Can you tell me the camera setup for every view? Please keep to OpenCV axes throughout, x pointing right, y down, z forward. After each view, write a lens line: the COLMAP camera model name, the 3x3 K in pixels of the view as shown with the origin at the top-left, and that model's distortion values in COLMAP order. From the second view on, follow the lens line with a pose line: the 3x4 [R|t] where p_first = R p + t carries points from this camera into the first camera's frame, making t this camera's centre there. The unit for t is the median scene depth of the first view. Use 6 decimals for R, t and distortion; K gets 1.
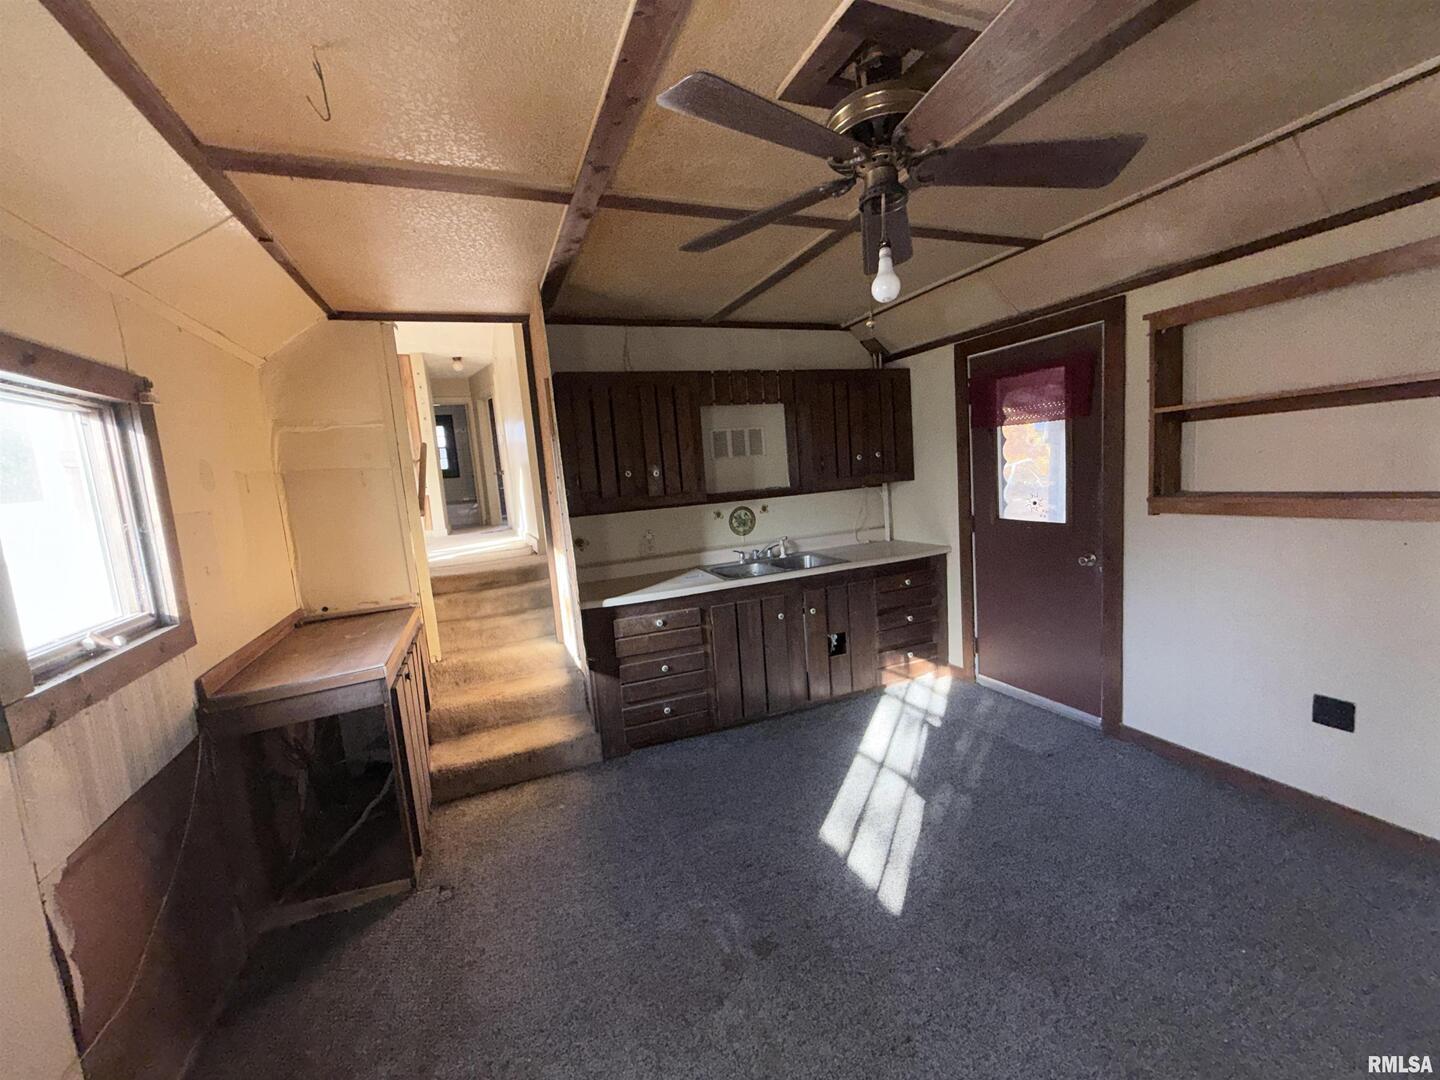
lens RADIAL K [[570.8, 0, 714.0], [0, 570.8, 543.7], [0, 0, 1]] dist [-0.002472, -0.000183]
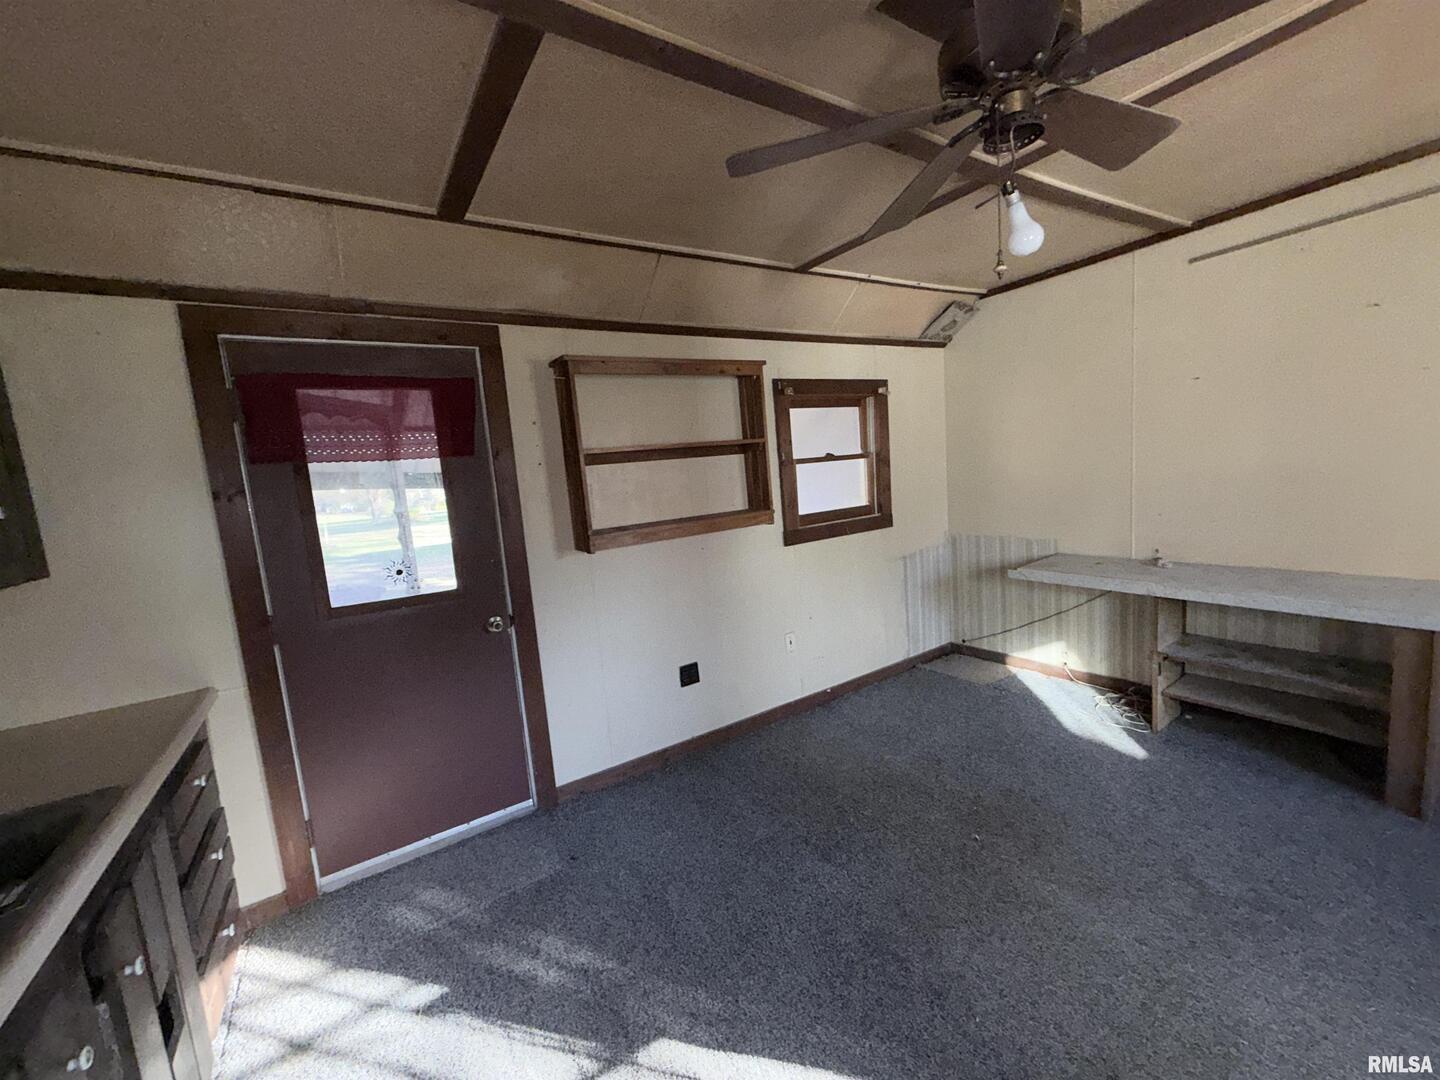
lens RADIAL K [[570.8, 0, 714.0], [0, 570.8, 543.7], [0, 0, 1]] dist [-0.002472, -0.000183]
pose [[-0.171331, -0.030418, 0.984744, -0.229290], [0.221715, 0.972694, 0.068621, -0.076102], [-0.959942, 0.230090, -0.159909, 0.814446]]
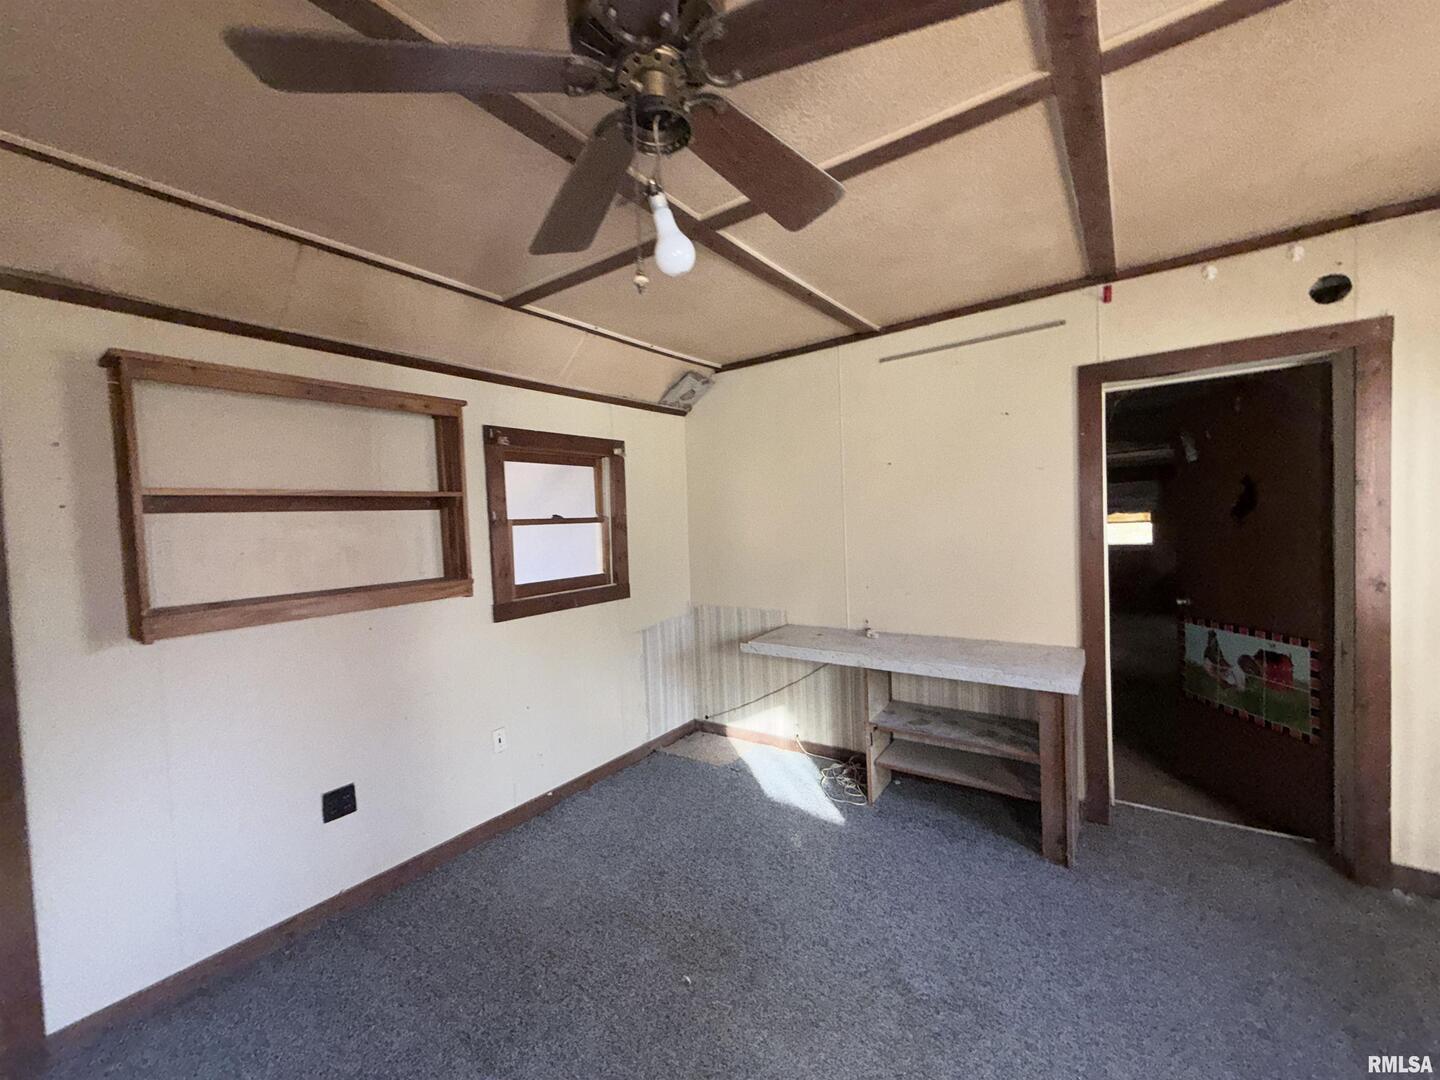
lens RADIAL K [[570.8, 0, 714.0], [0, 570.8, 543.7], [0, 0, 1]] dist [-0.002472, -0.000183]
pose [[-0.518441, 0.069120, 0.852315, -0.134850], [0.189727, 0.981183, 0.035835, -0.054306], [-0.833800, 0.180285, -0.521800, 0.661016]]
